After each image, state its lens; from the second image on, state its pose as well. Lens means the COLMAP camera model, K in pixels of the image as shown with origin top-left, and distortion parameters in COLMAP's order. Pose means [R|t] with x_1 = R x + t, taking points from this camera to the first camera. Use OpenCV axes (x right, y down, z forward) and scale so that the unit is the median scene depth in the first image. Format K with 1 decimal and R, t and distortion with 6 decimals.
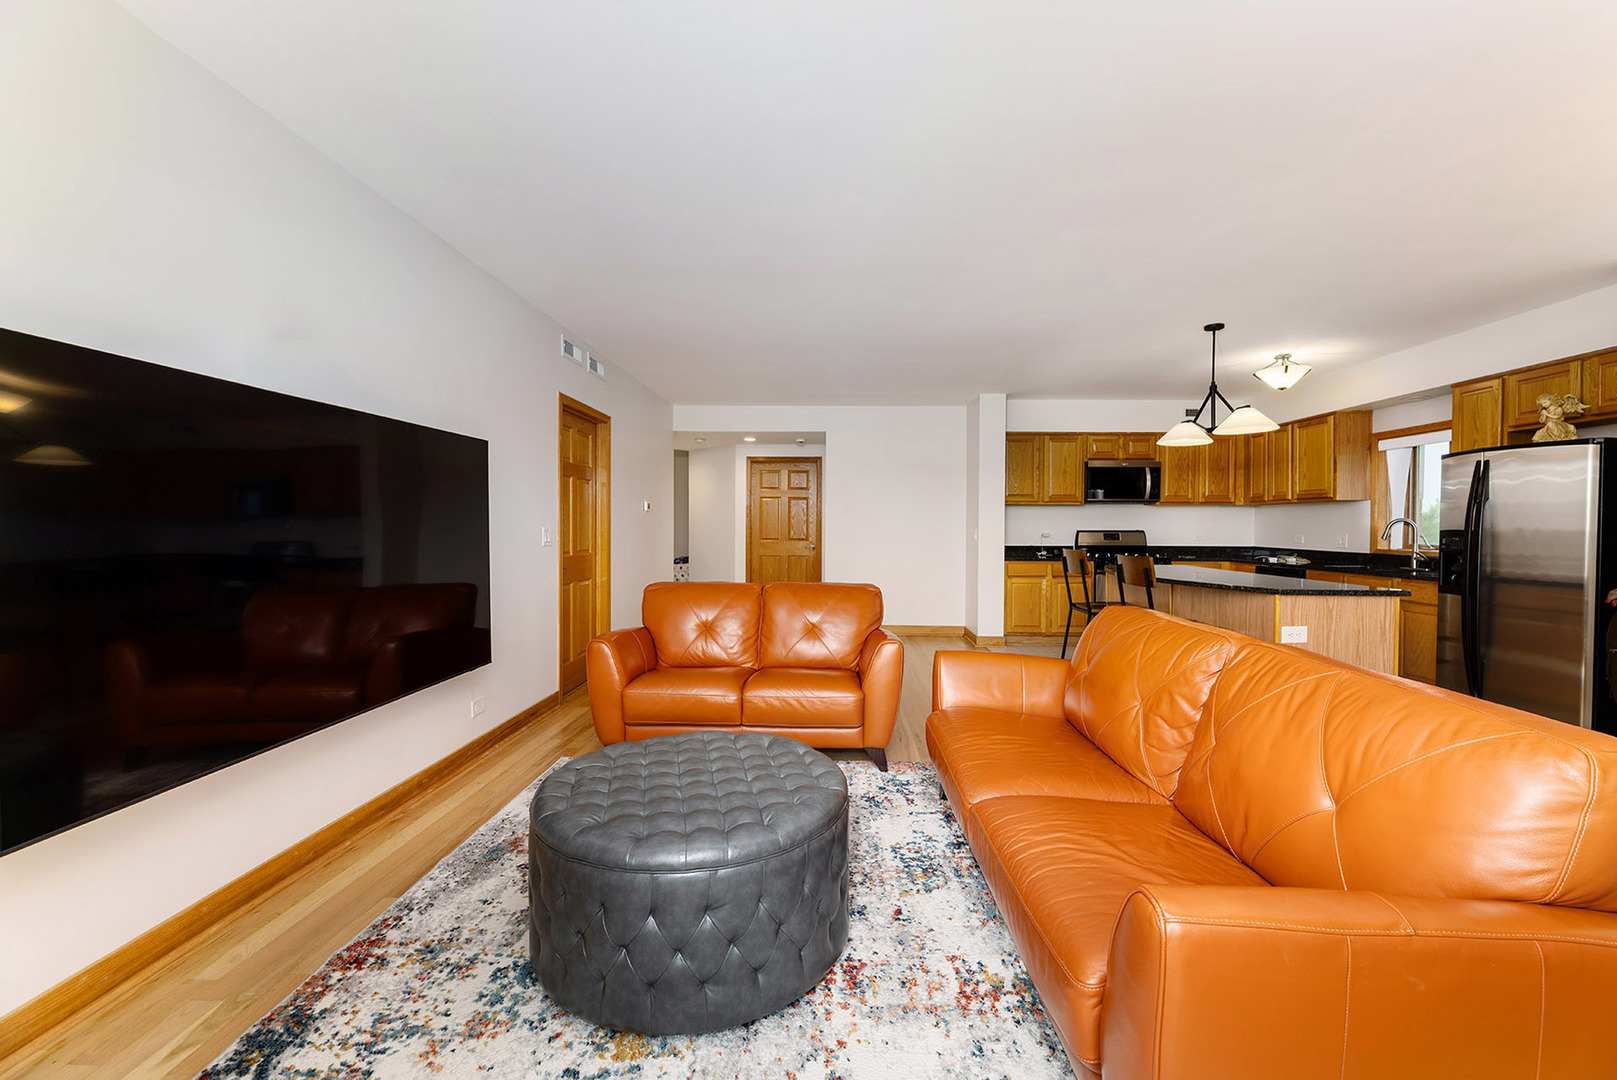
lens RADIAL K [[660.6, 0, 831.4], [0, 660.6, 529.6], [0, 0, 1]] dist [0.000977, 0.000226]
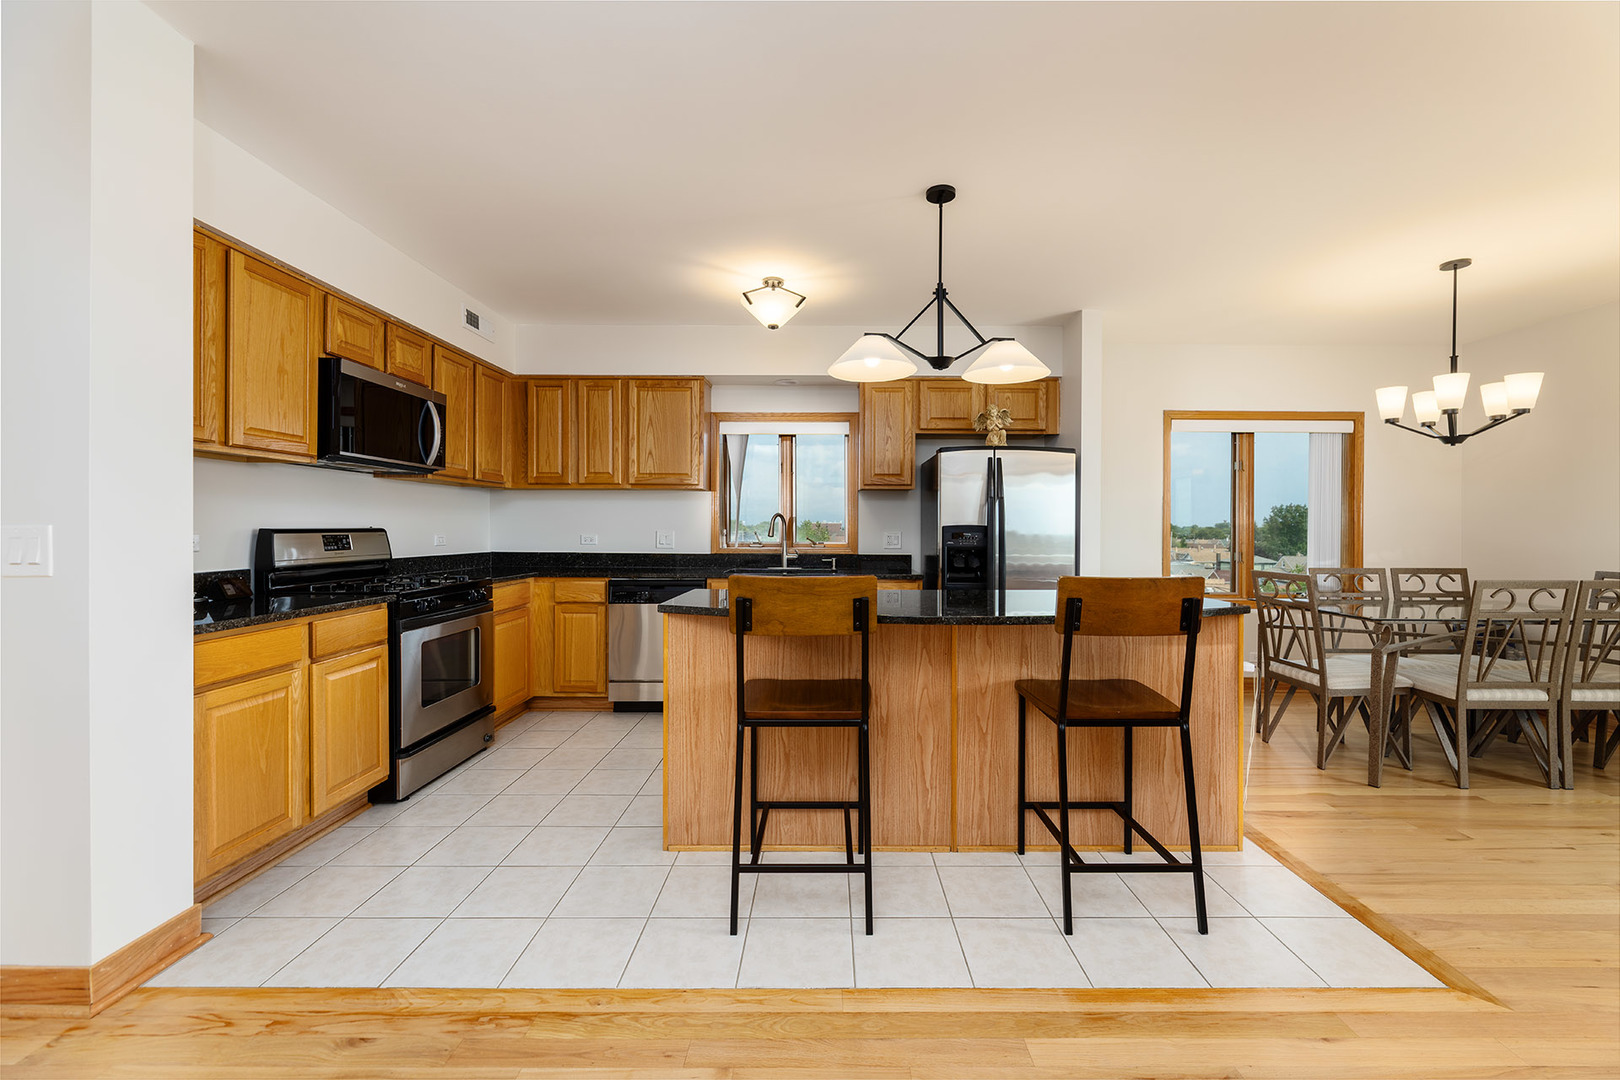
lens RADIAL K [[661.9, 0, 833.0], [0, 661.9, 529.6], [0, 0, 1]] dist [0.000977, 0.000226]
pose [[-0.020825, -0.003237, 0.999778, -0.041819], [0.004969, 0.999982, 0.003342, 0.003041], [-0.999771, 0.005038, -0.020809, 1.160005]]
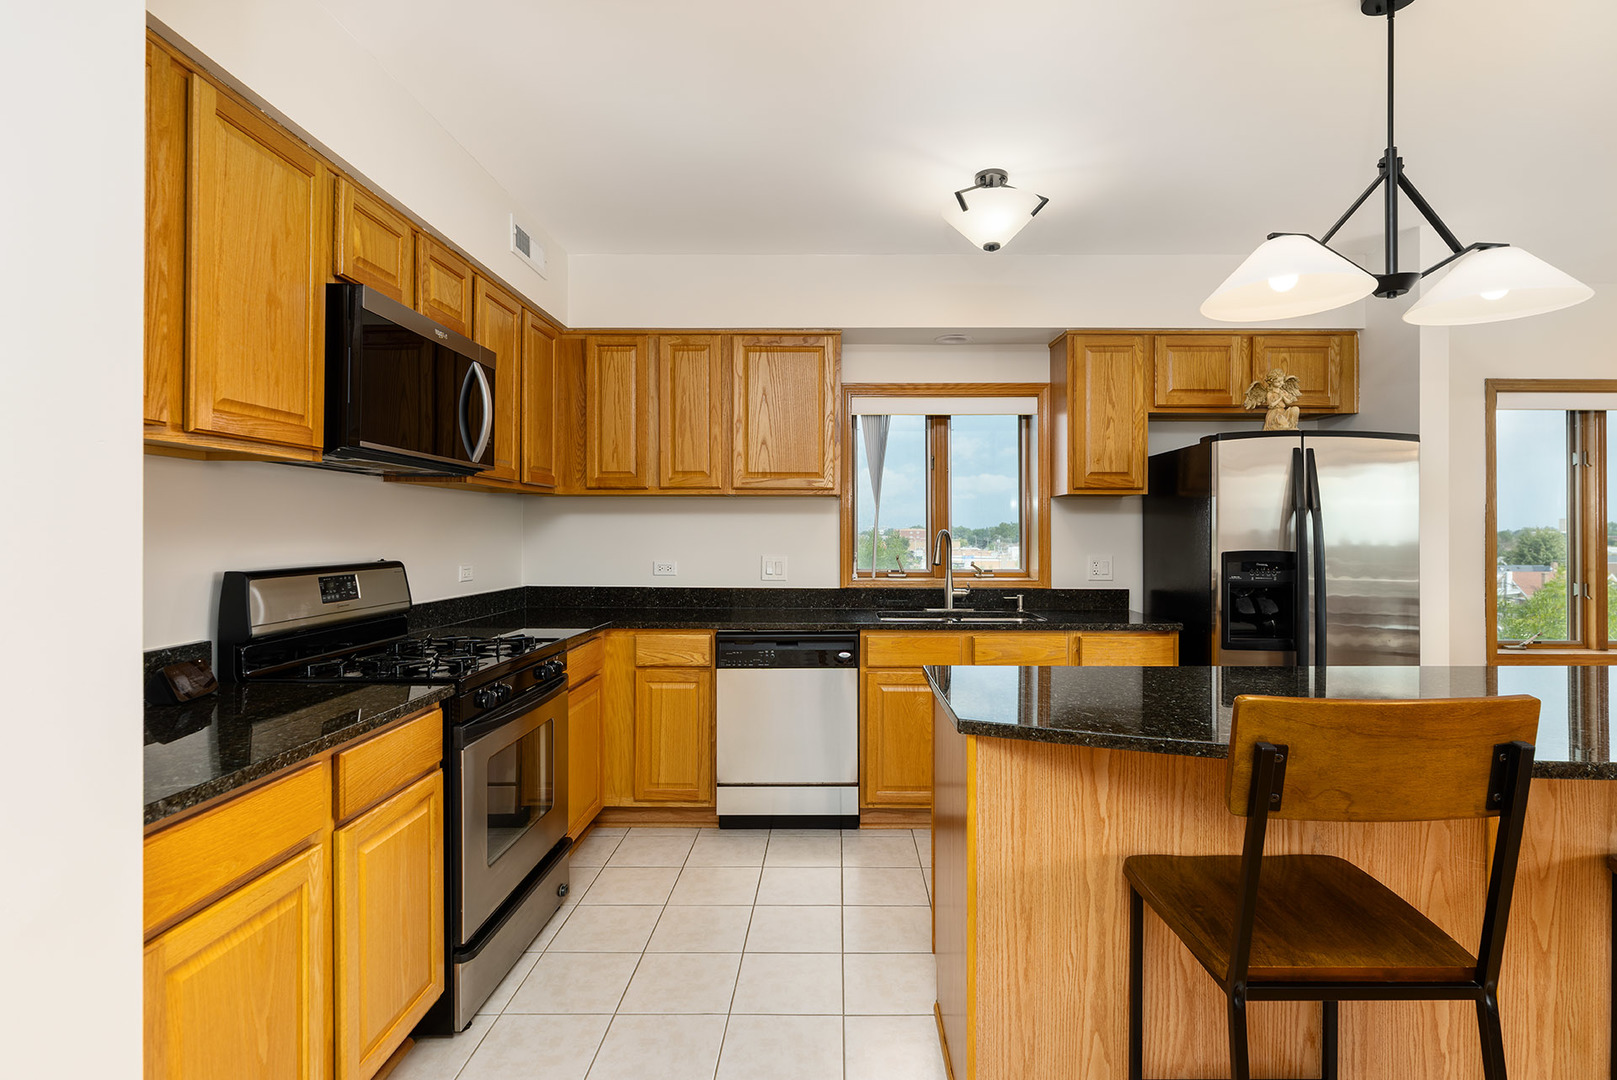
lens RADIAL K [[794.1, 0, 831.6], [0, 794.1, 529.9], [0, 0, 1]] dist [-0.000832, -0.001221]
pose [[-0.007850, 0.001346, 0.999968, 0.157441], [0.006333, 0.999979, -0.001296, -0.020532], [-0.999949, 0.006323, -0.007858, 1.362169]]
